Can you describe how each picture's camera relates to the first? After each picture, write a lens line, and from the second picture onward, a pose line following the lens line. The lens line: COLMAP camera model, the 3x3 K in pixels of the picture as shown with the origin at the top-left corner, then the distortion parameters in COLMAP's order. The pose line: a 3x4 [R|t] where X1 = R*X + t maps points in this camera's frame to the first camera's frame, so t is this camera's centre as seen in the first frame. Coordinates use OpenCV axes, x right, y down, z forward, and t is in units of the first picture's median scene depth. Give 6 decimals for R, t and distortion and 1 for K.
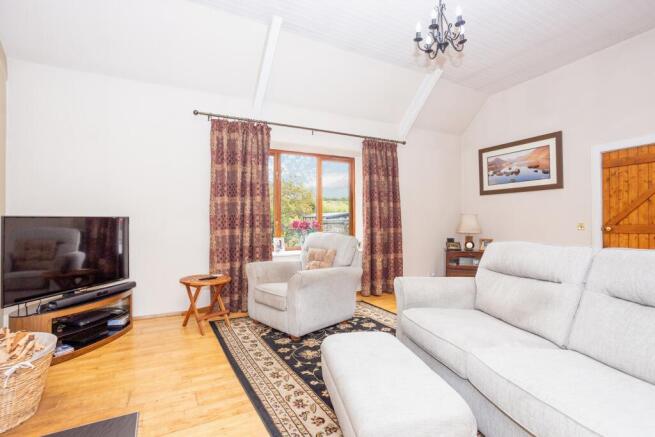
lens RADIAL K [[308.3, 0, 327.5], [0, 308.3, 218.5], [0, 0, 1]] dist [-0.048997, 0.037412]
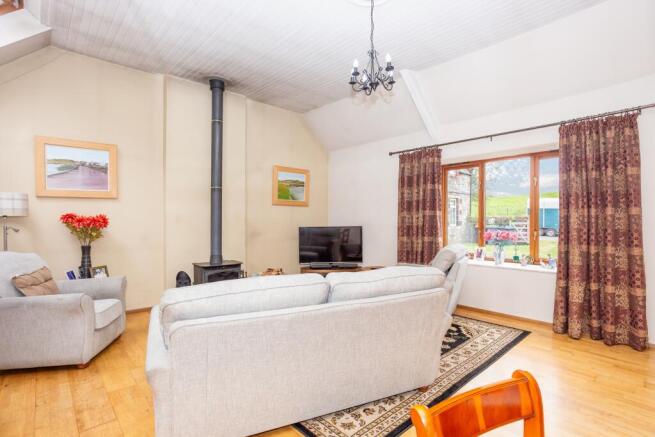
lens RADIAL K [[308.3, 0, 327.5], [0, 308.3, 218.5], [0, 0, 1]] dist [-0.048997, 0.037412]
pose [[0.284602, -0.007343, -0.958618, 0.782363], [0.002398, 0.999973, -0.006948, -0.031722], [0.958643, -0.000321, 0.284612, 0.276018]]
